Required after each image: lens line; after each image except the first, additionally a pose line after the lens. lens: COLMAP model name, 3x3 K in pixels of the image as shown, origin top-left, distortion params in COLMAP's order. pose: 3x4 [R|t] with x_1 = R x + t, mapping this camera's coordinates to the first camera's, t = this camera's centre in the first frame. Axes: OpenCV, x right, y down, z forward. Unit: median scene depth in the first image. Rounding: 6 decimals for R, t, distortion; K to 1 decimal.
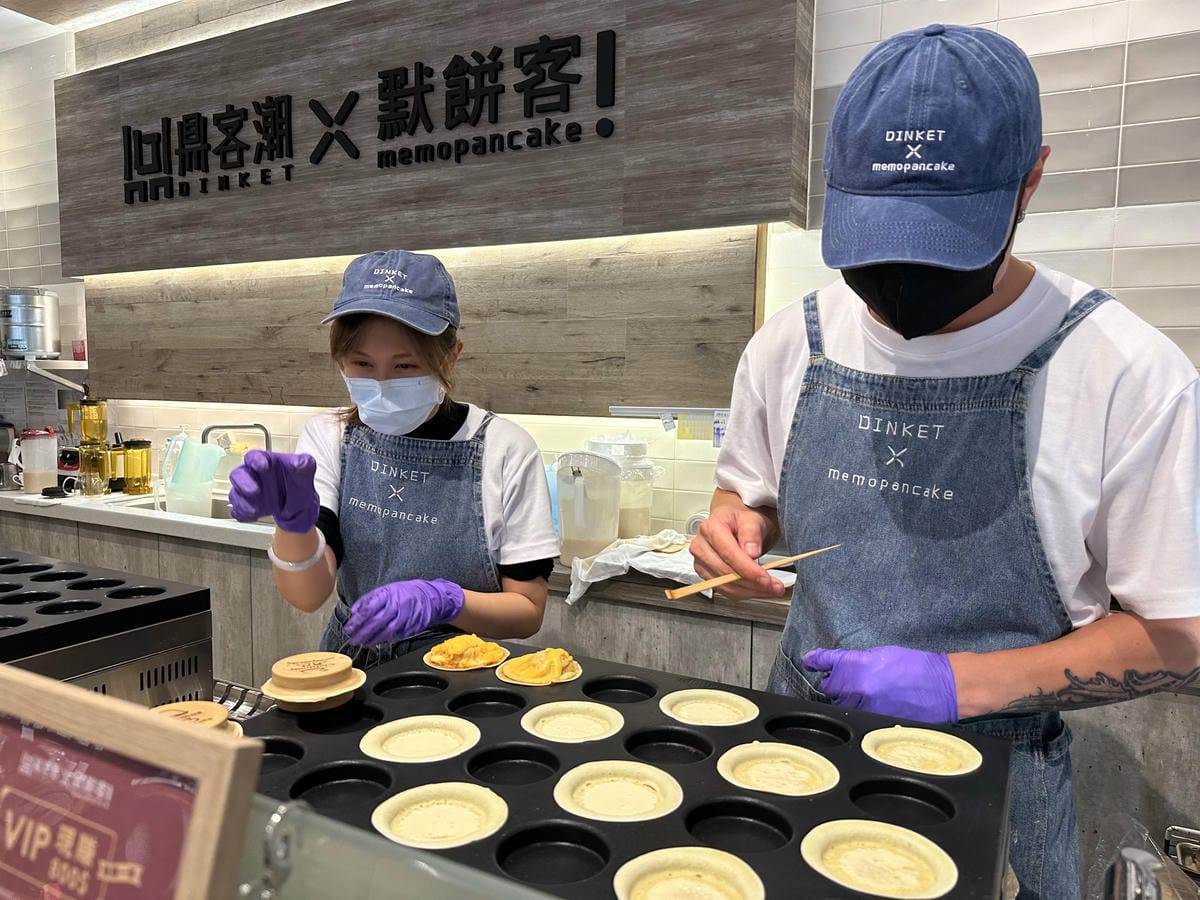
lens RADIAL K [[844.2, 0, 598.2], [0, 844.2, 452.1], [0, 0, 1]] dist [0.002115, -0.000066]
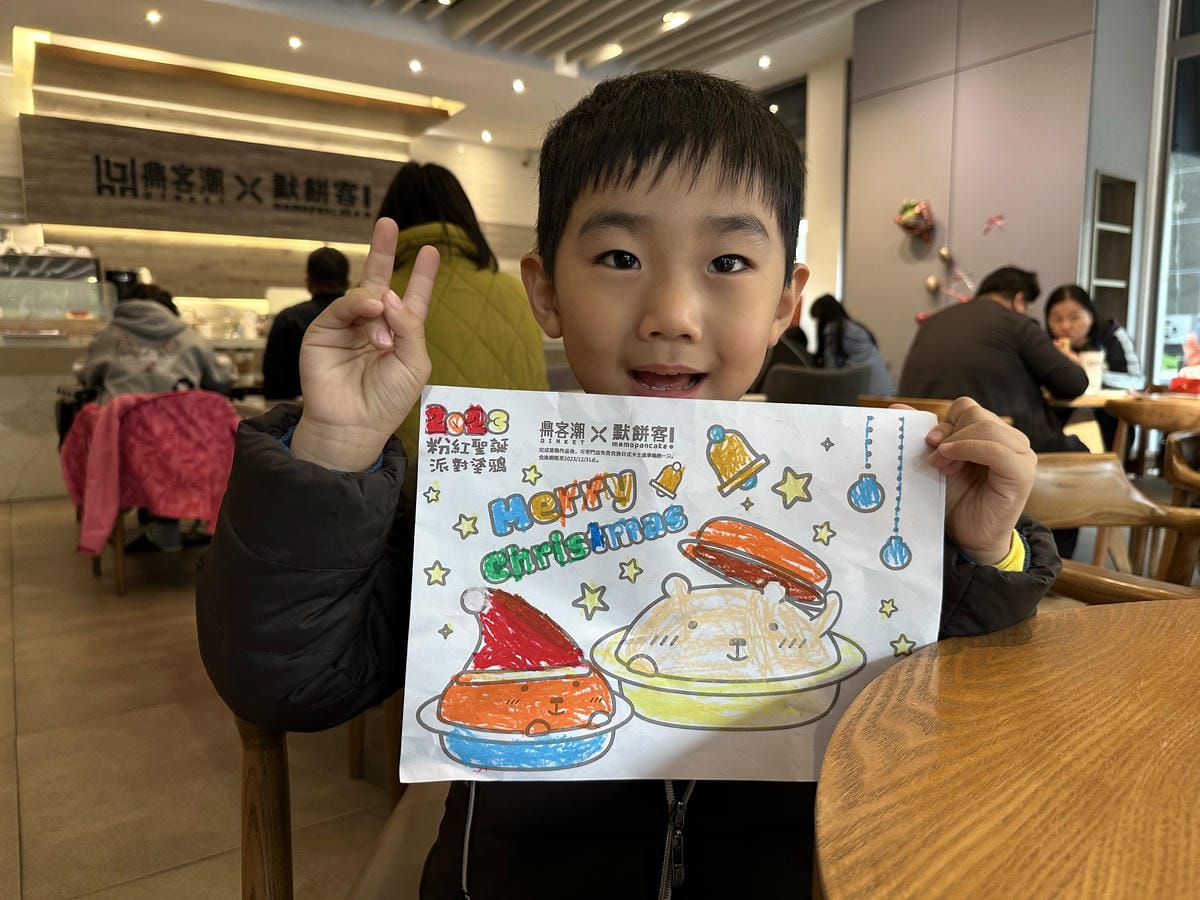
lens RADIAL K [[844.2, 0, 599.1], [0, 844.2, 447.7], [0, 0, 1]] dist [0.002115, -0.000066]
pose [[0.443669, -0.119538, 0.888182, -2.062756], [0.088939, 0.992045, 0.089089, 0.239219], [-0.891766, 0.039468, 0.450772, -0.984682]]
